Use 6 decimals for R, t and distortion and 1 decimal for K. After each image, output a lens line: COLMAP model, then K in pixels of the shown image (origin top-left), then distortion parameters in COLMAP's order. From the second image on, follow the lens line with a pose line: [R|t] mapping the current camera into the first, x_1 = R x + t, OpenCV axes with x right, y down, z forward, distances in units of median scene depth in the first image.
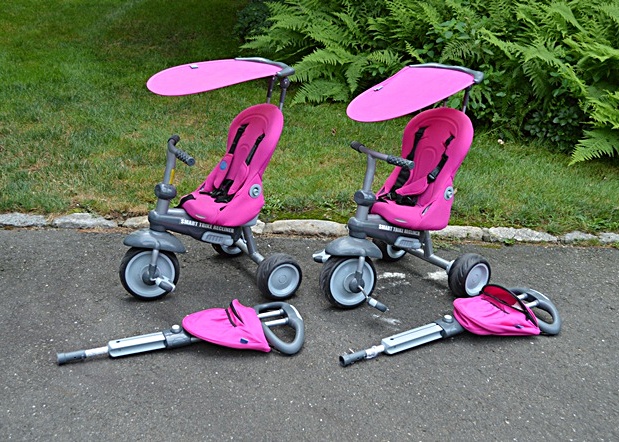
lens RADIAL K [[966.9, 0, 309.5], [0, 966.9, 221.0], [0, 0, 1]] dist [-0.000228, 0.021408]
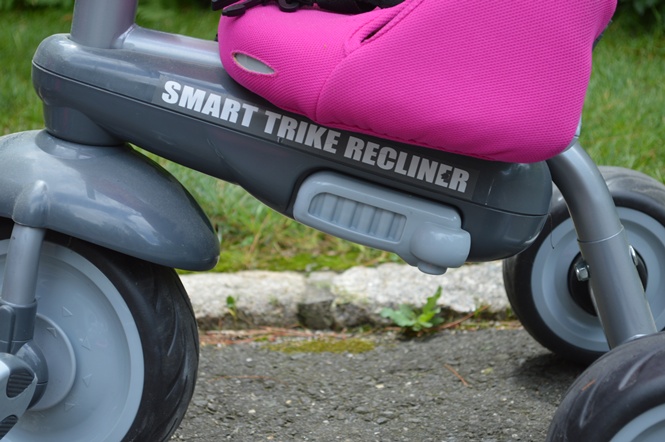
lens RADIAL K [[1515.7, 0, 332.5], [0, 1515.7, 221.0], [0, 0, 1]] dist [-0.022608, -0.009290]
pose [[0.996703, -0.078542, -0.020369, 0.156754], [0.075663, 0.990332, -0.116268, 0.030256], [0.029304, 0.114344, 0.993009, 0.523062]]
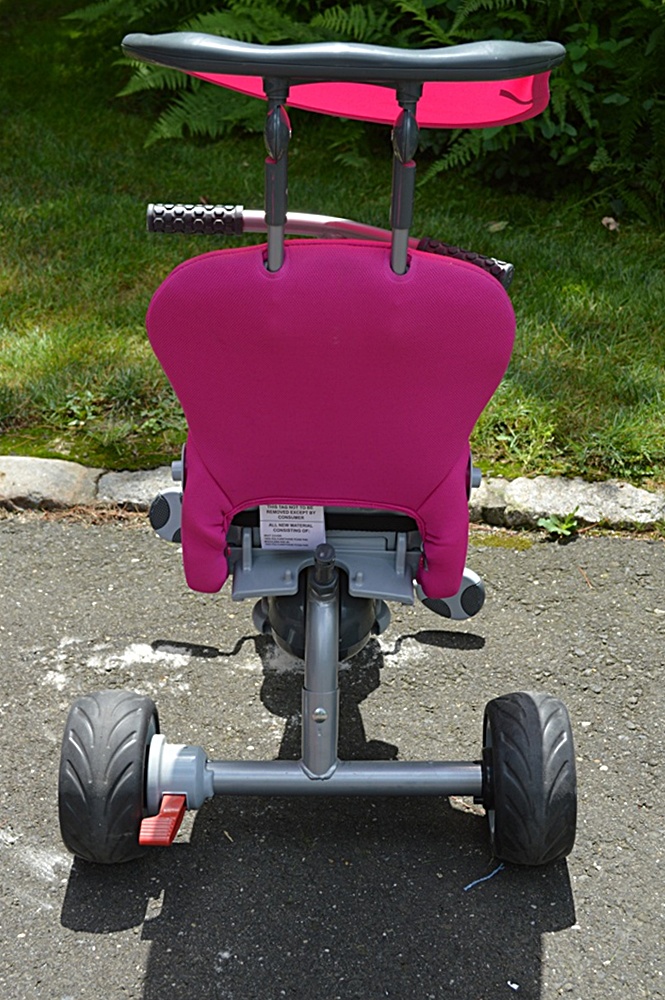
lens RADIAL K [[1447.1, 0, 332.5], [0, 1447.1, 500.0], [0, 0, 1]] dist [-0.011417, -0.022201]
pose [[0.995075, 0.001671, -0.099111, 0.141794], [0.008805, 0.994416, 0.105167, -0.032918], [0.098734, -0.105522, 0.989503, 0.395757]]
